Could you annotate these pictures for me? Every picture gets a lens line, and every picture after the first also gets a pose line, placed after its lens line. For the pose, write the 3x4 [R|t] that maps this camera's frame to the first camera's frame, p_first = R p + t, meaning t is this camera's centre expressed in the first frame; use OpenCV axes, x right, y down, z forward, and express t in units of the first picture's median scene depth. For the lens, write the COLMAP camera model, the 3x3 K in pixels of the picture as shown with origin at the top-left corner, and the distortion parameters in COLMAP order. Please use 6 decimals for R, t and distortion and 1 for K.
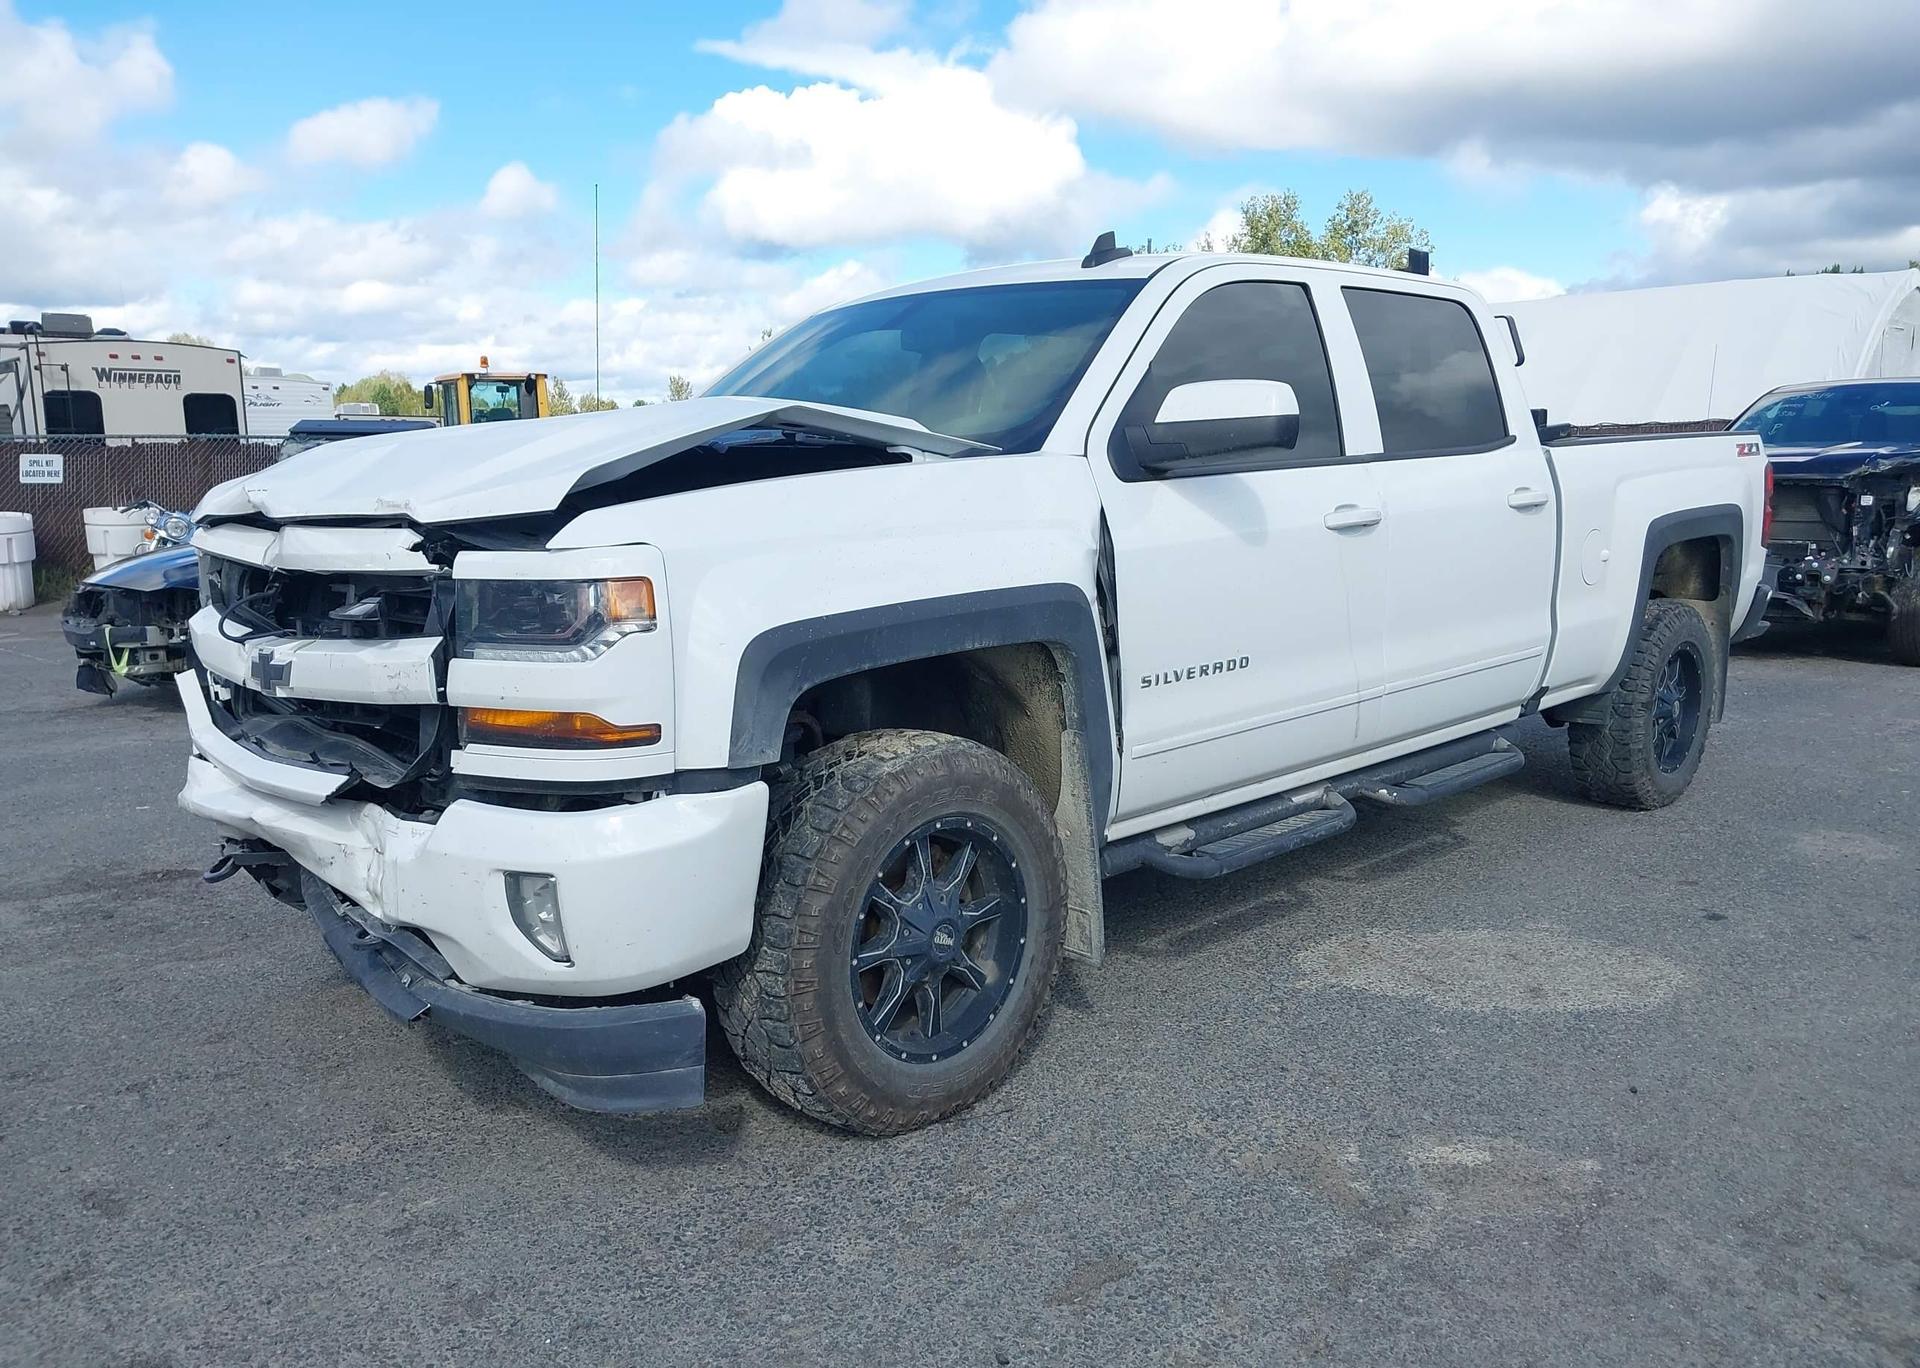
lens RADIAL K [[1558.0, 0, 995.6], [0, 1558.0, 686.6], [0, 0, 1]] dist [0.028546, -0.012667]
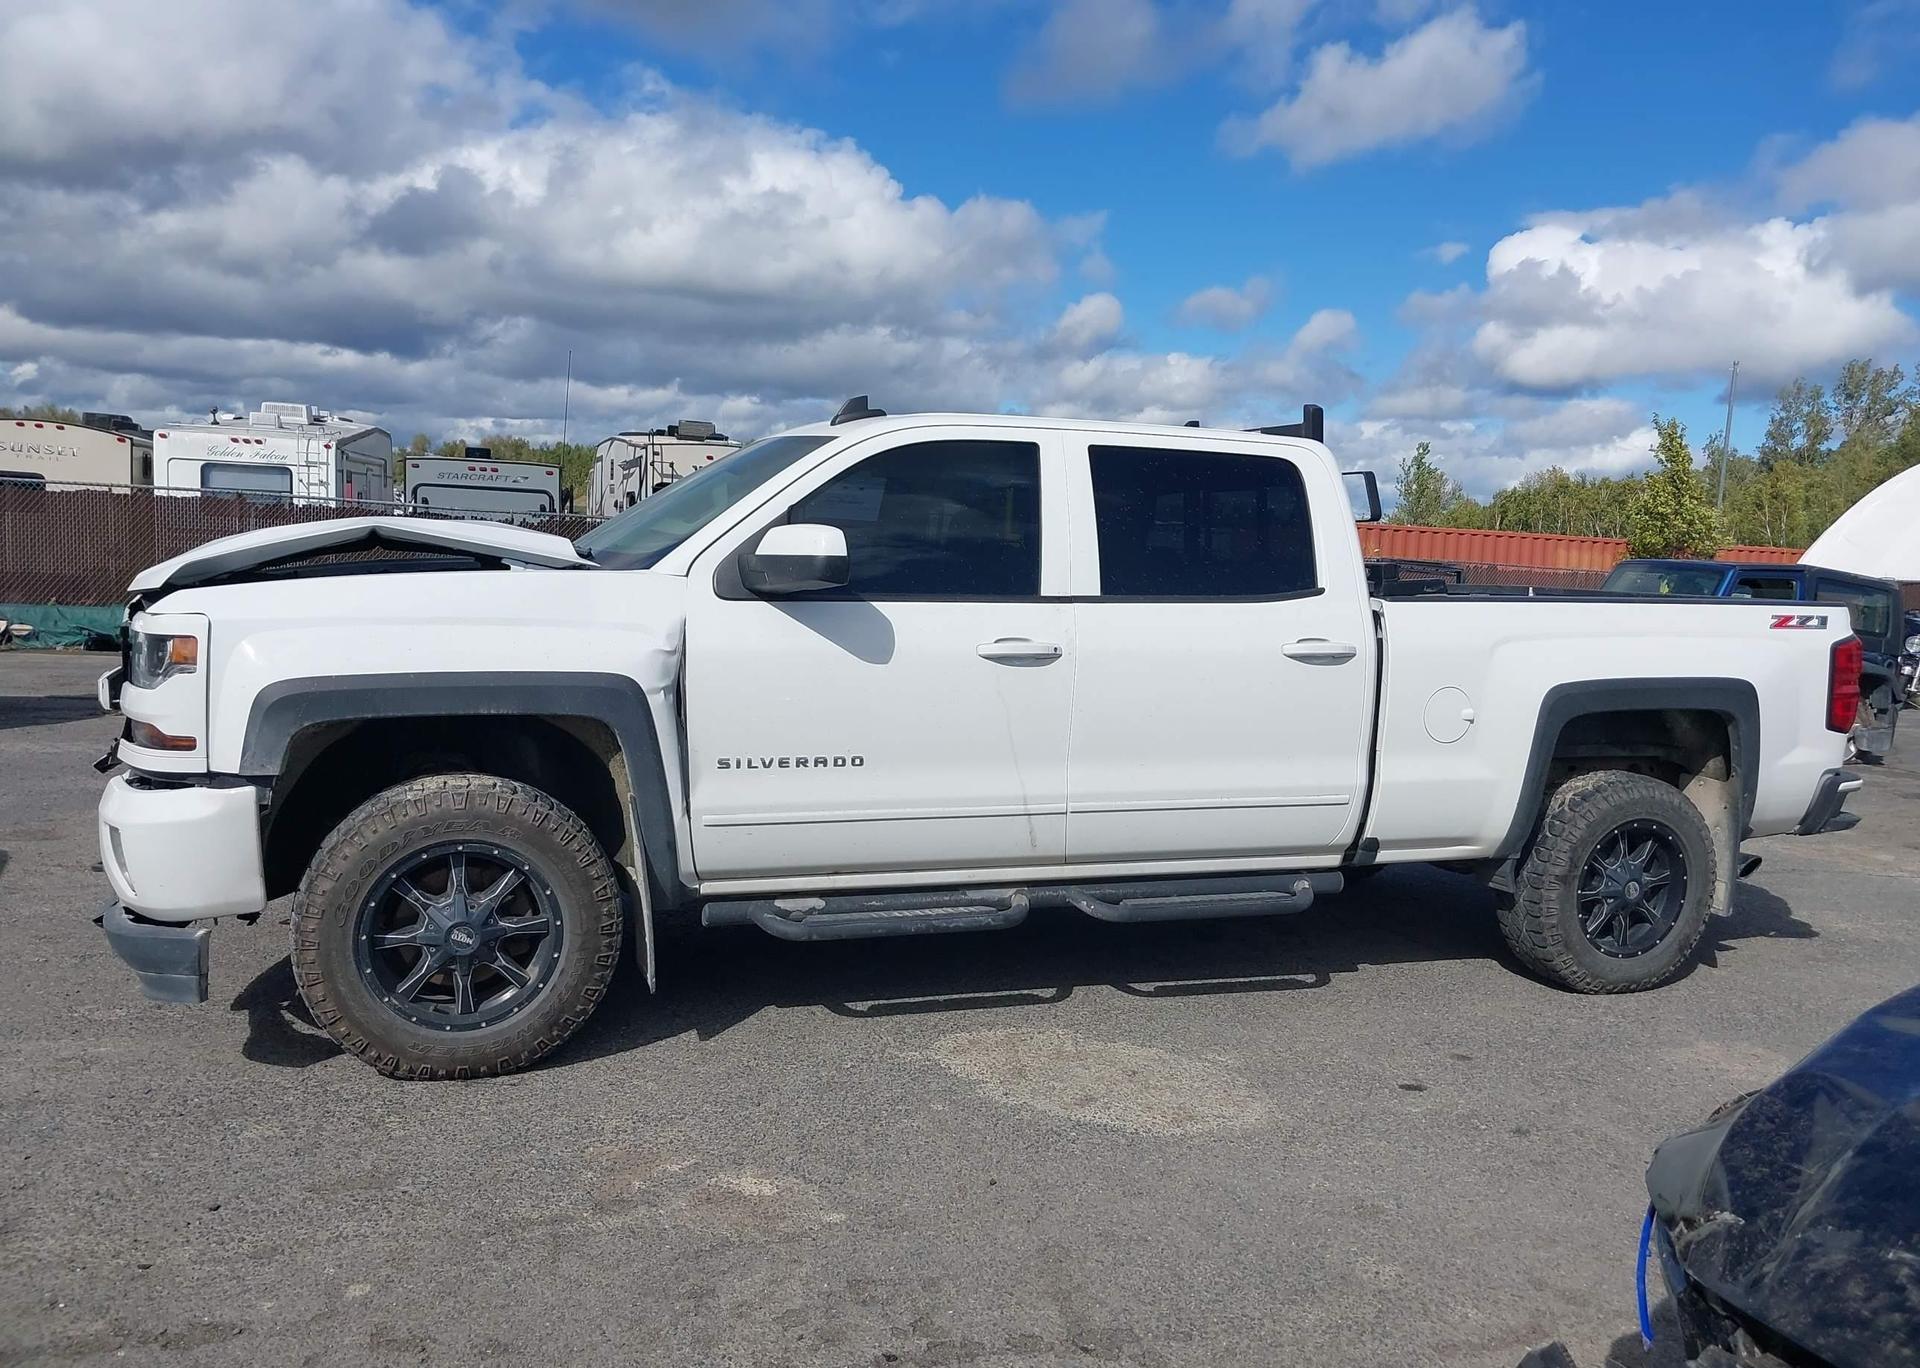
lens RADIAL K [[1631.1, 0, 1124.9], [0, 1631.1, 683.5], [0, 0, 1]] dist [0.164159, -0.361622]
pose [[0.905601, 0.088135, -0.414873, 0.979735], [-0.118592, 0.991774, -0.048176, -0.043951], [0.407214, 0.092829, 0.908603, -0.048012]]
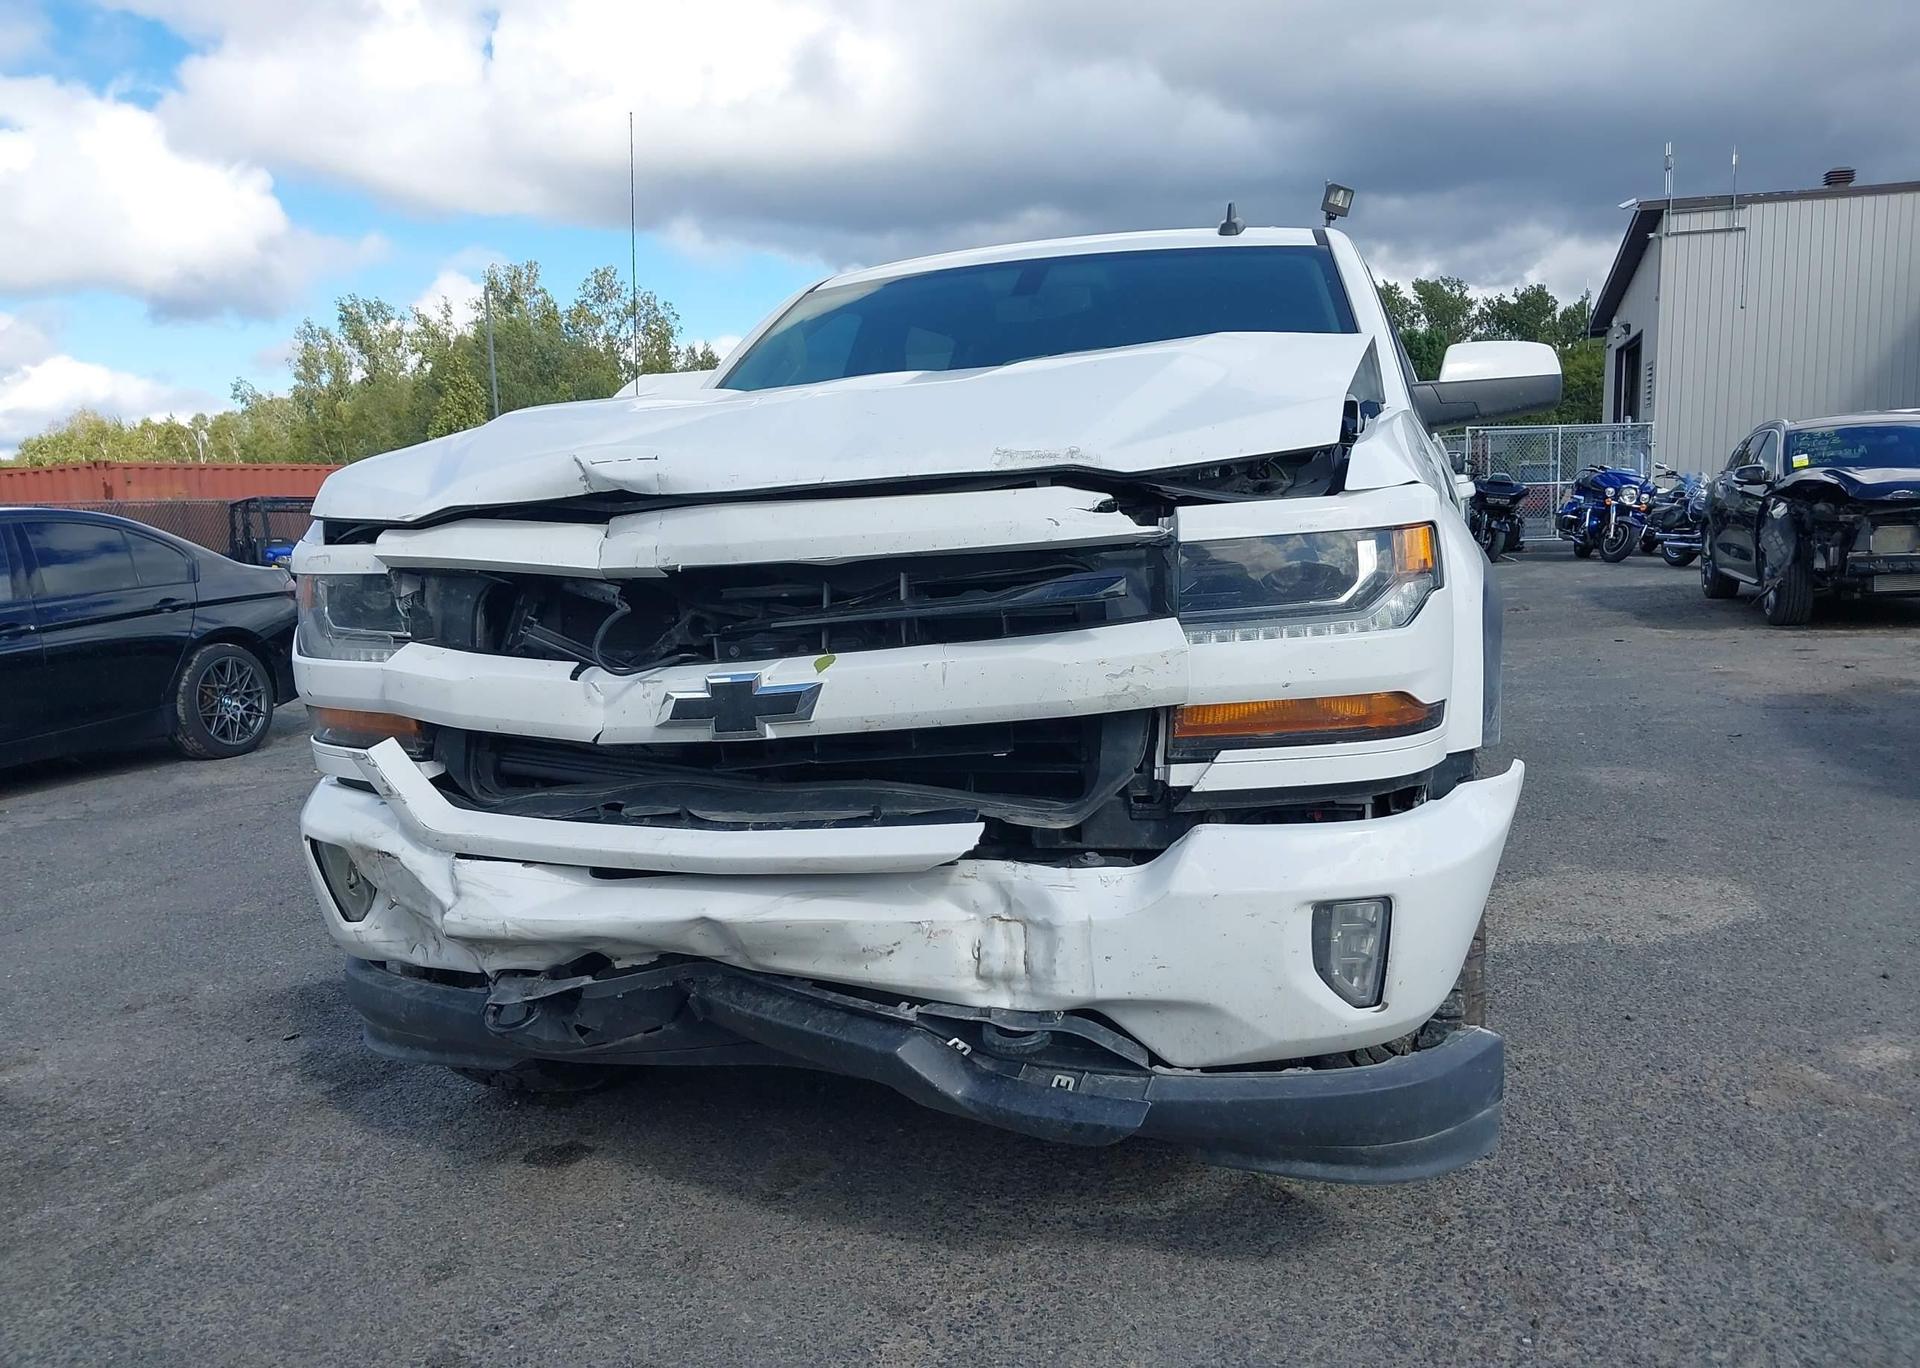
lens RADIAL K [[1471.5, 0, 958.9], [0, 1471.5, 715.5], [0, 0, 1]] dist [0.037803, 0.002977]
pose [[0.891709, -0.099291, 0.441585, -0.642621], [0.103747, 0.994504, 0.014114, -0.004811], [-0.440559, 0.033228, 0.897109, 0.331572]]
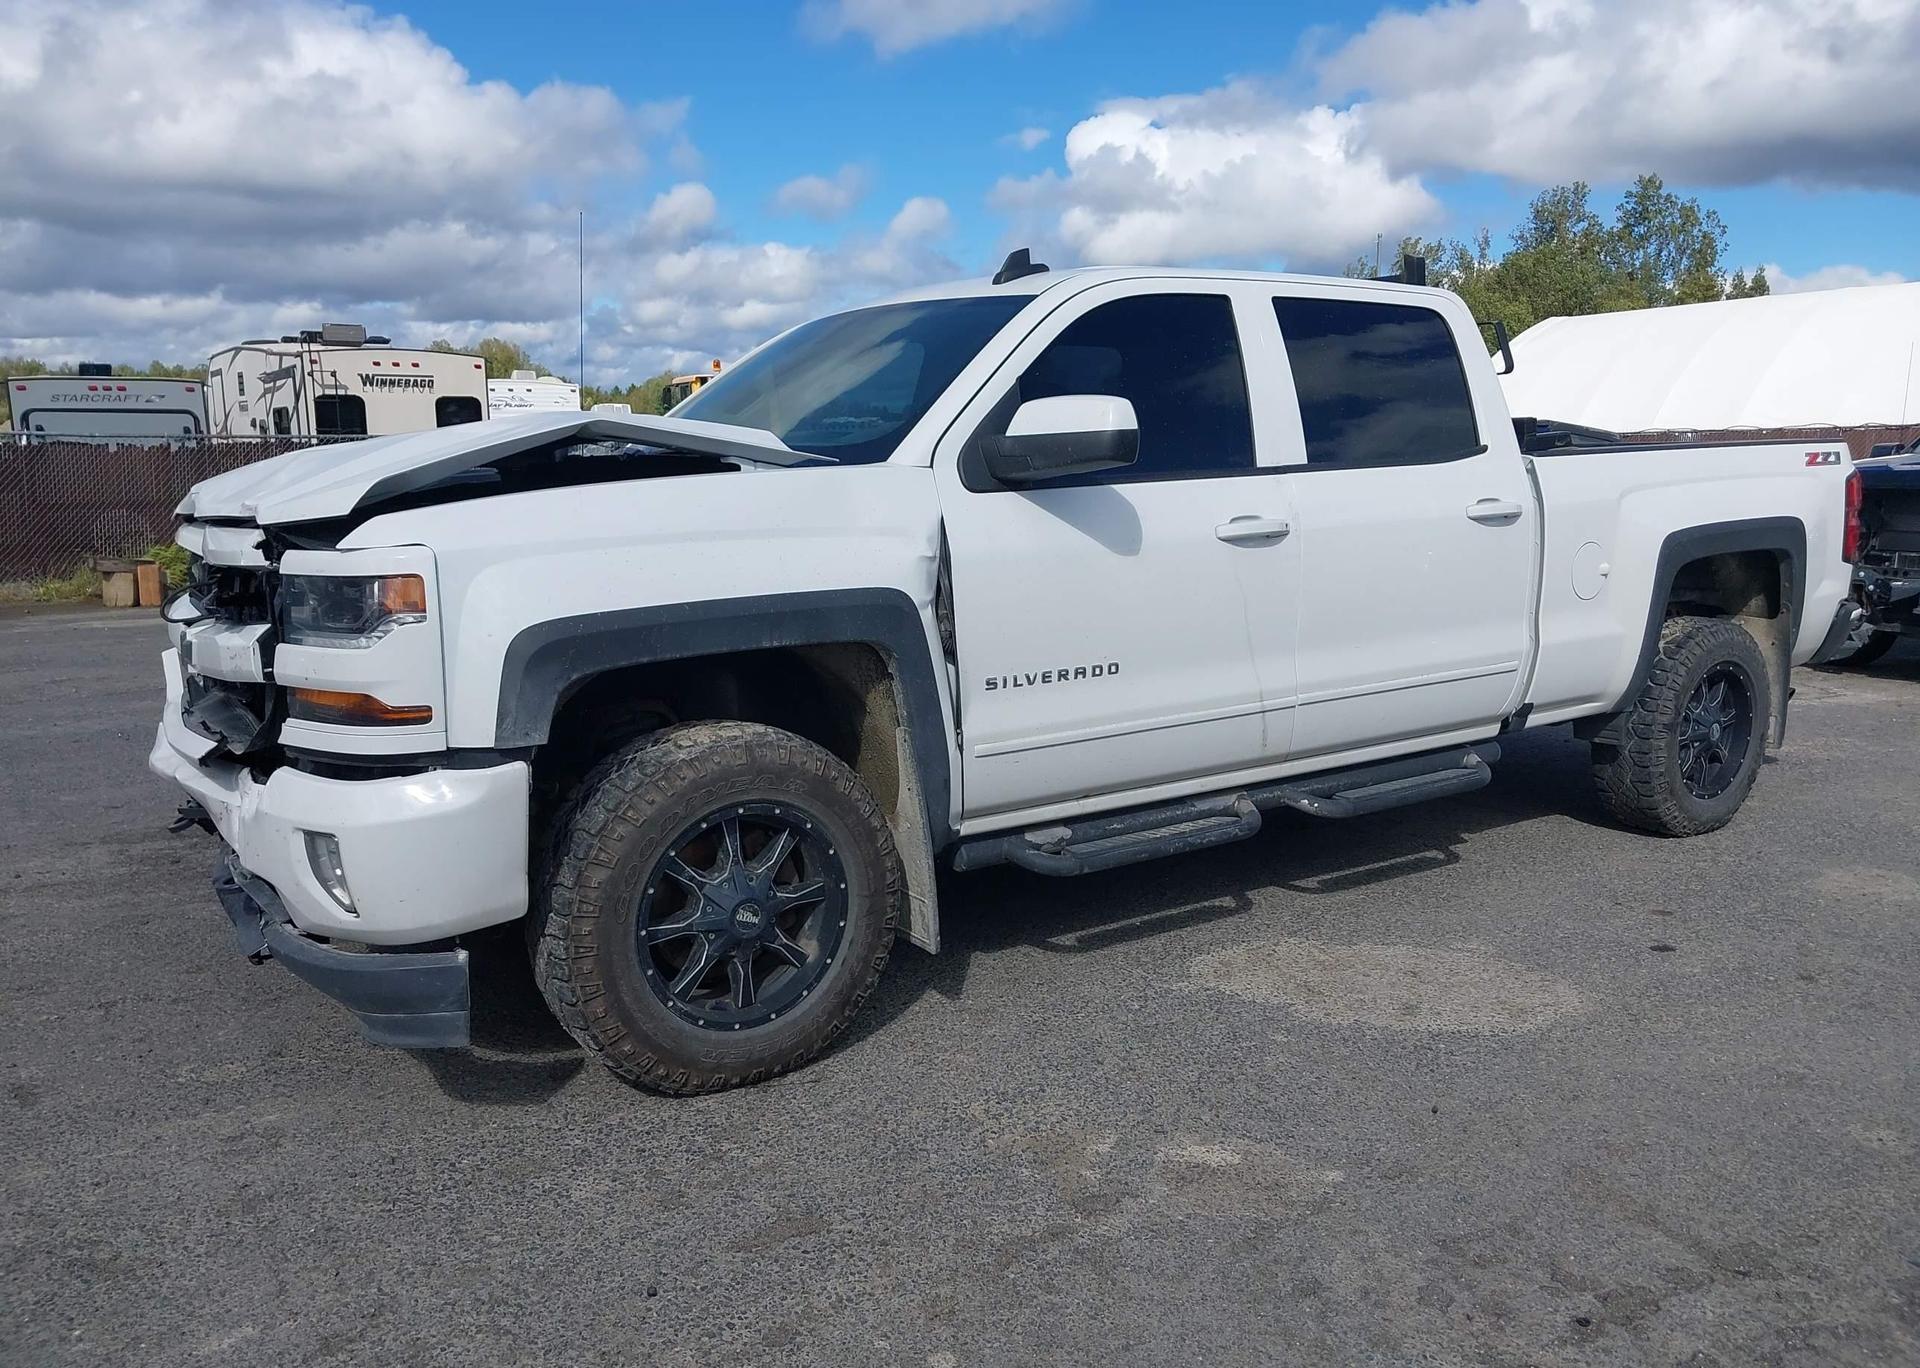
lens RADIAL K [[1569.2, 0, 1006.7], [0, 1569.2, 694.0], [0, 0, 1]] dist [0.035825, -0.029887]
pose [[0.982792, 0.032351, -0.181860, 0.322554], [-0.031322, 0.999473, 0.008528, -0.006096], [0.182040, -0.002685, 0.983288, -0.033351]]
